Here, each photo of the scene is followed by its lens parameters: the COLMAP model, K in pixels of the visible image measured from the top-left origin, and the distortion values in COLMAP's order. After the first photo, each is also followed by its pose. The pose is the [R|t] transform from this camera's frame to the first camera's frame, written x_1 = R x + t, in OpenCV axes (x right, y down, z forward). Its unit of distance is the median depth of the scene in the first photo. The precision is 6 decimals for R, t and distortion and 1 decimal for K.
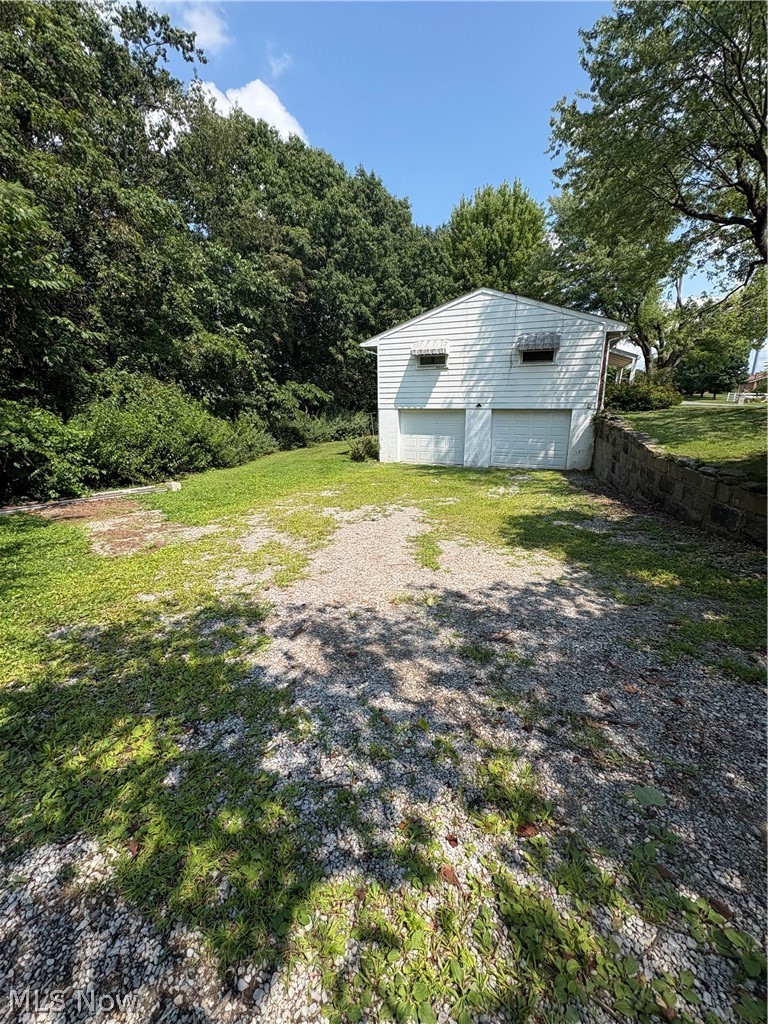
lens RADIAL K [[410.9, 0, 384.0], [0, 410.9, 512.0], [0, 0, 1]] dist [0.000705, 0.000574]
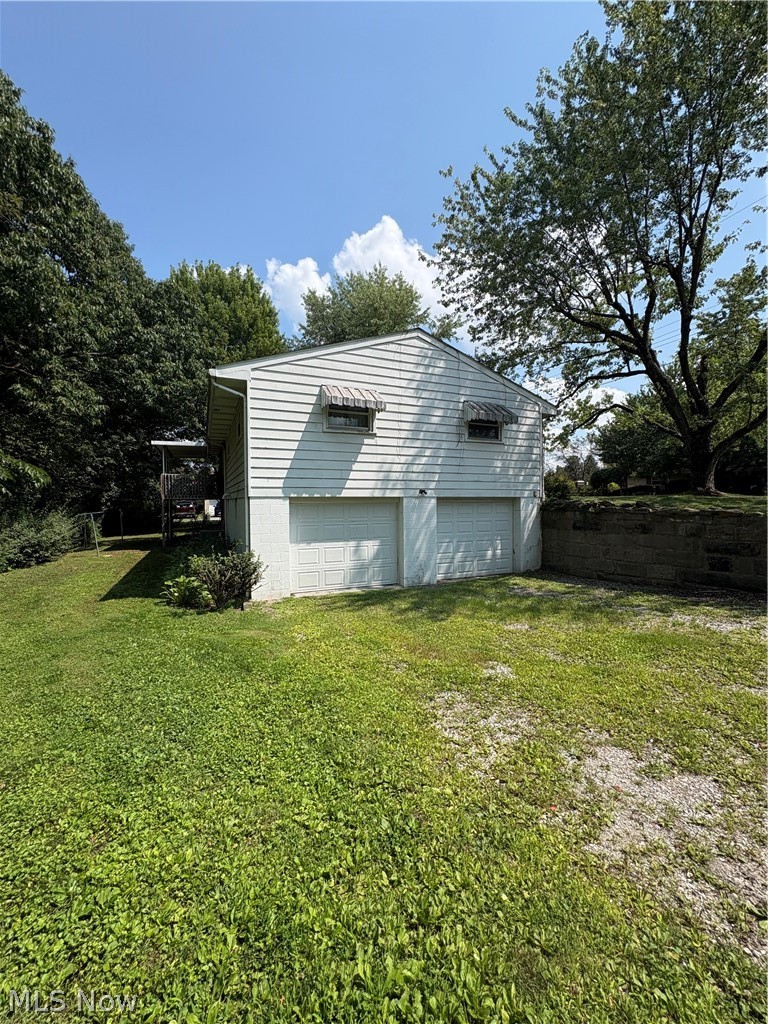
lens RADIAL K [[410.9, 0, 384.0], [0, 410.9, 512.0], [0, 0, 1]] dist [0.000705, 0.000574]
pose [[0.683328, -0.014512, 0.729968, -0.289888], [0.190526, 0.968705, -0.159095, -0.129638], [-0.704814, 0.247792, 0.664708, 0.588576]]
